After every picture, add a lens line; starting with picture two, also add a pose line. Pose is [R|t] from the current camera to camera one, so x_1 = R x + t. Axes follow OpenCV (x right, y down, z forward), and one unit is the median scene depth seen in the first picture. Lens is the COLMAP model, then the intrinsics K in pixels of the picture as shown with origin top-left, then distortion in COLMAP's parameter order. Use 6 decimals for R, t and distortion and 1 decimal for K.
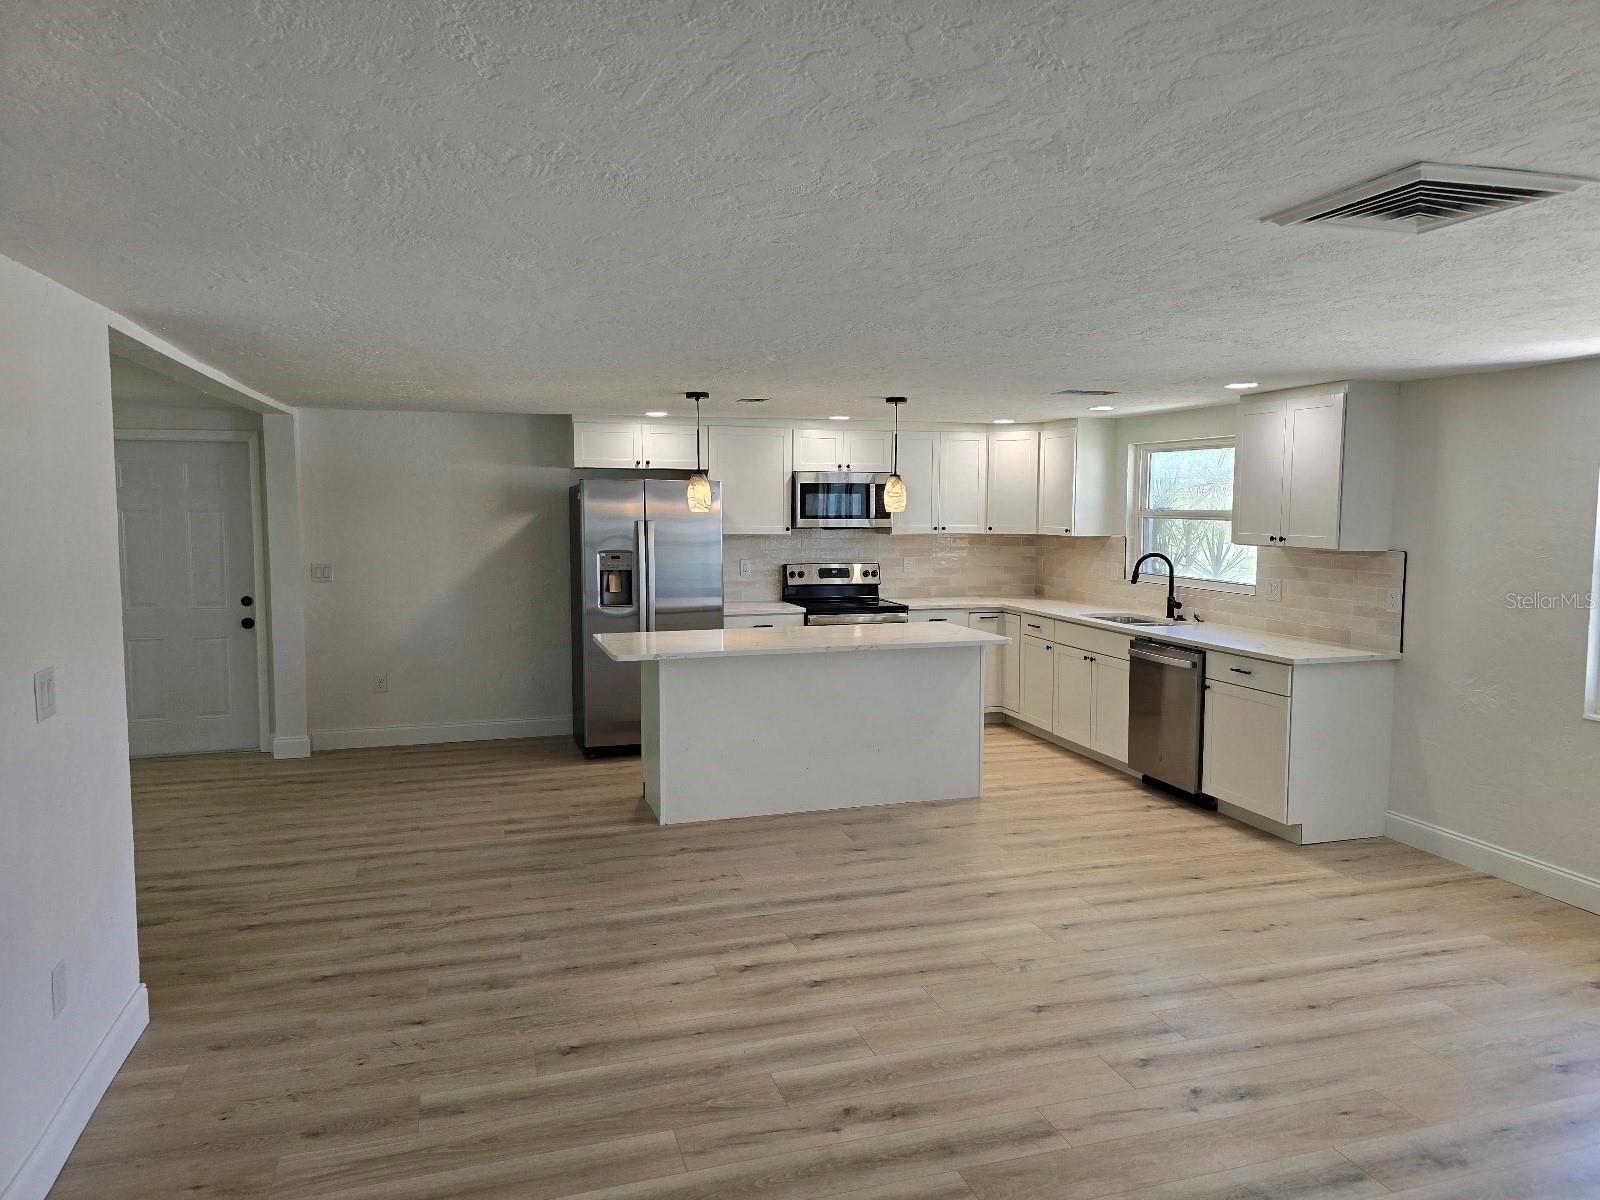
lens RADIAL K [[1076.1, 0, 800.2], [0, 1076.1, 600.3], [0, 0, 1]] dist [0.008476, 0.002812]
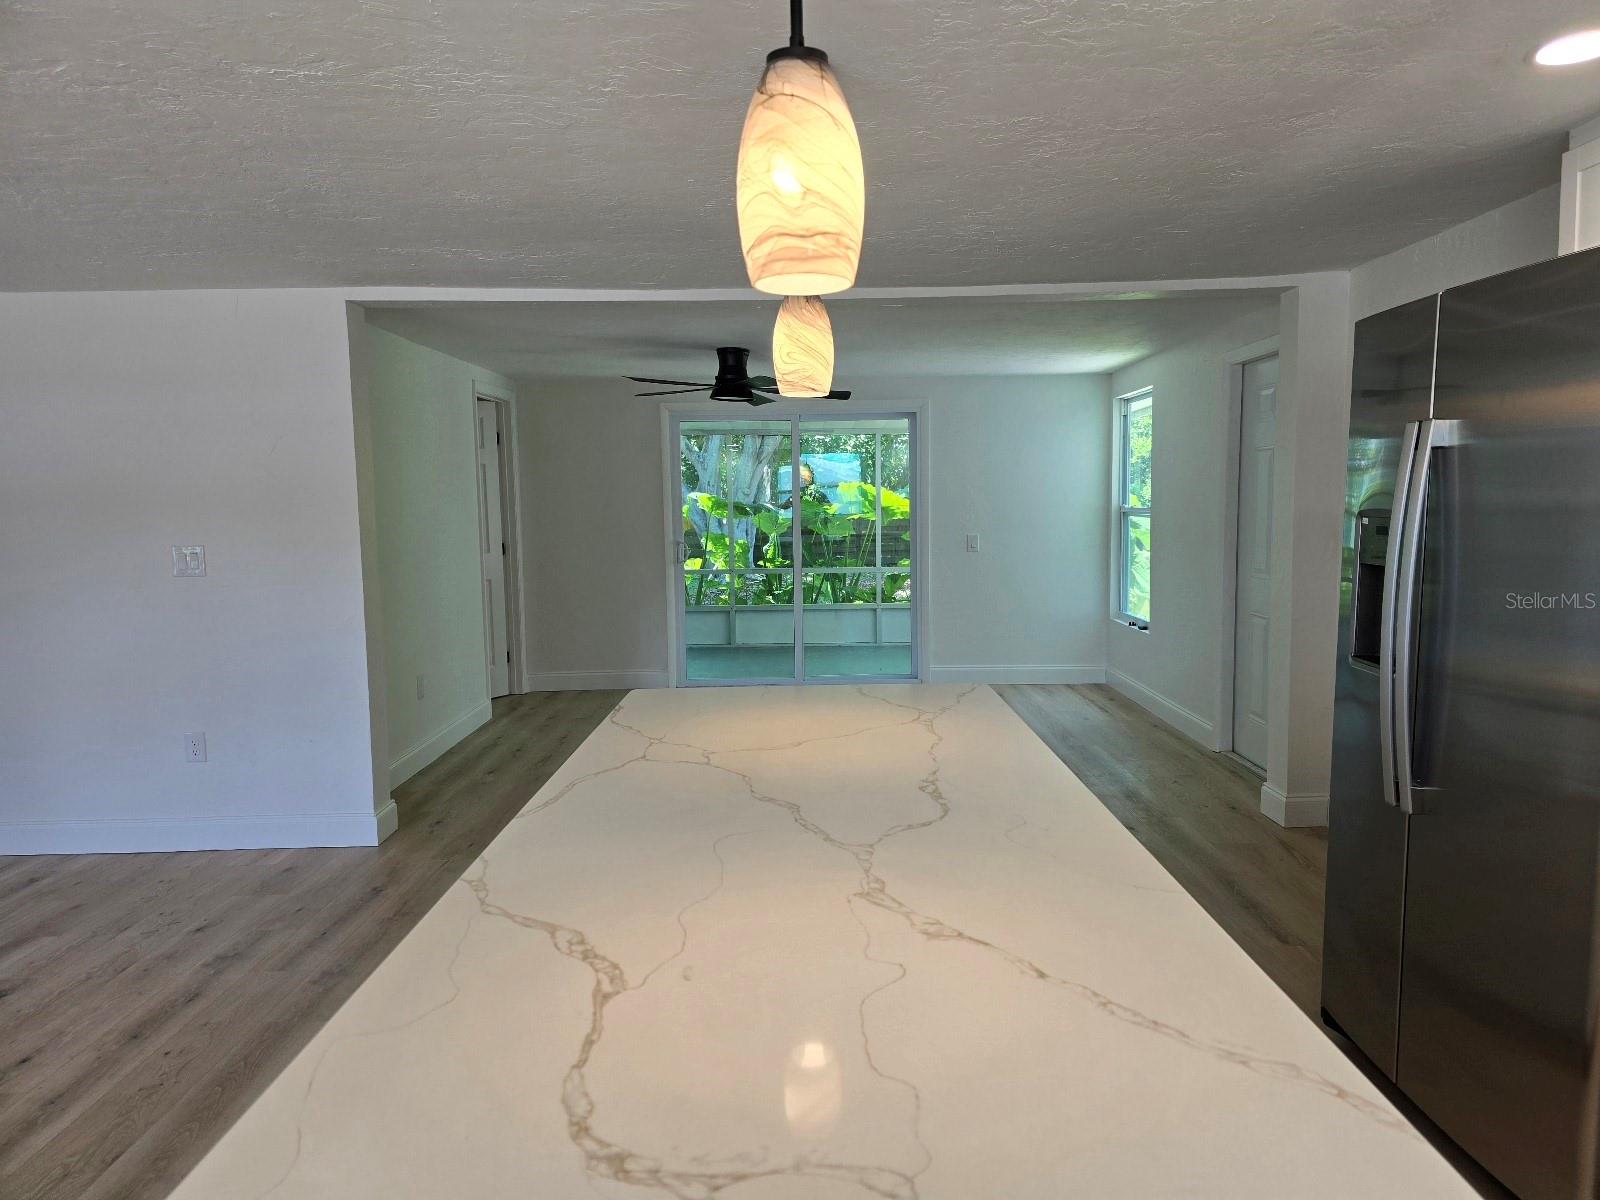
lens RADIAL K [[1076.1, 0, 801.8], [0, 1076.1, 596.2], [0, 0, 1]] dist [0.008476, 0.002812]
pose [[-0.266858, 0.120696, -0.956148, 0.452100], [-0.070705, 0.987001, 0.144324, -0.123273], [0.961139, 0.106119, -0.254856, 1.762399]]
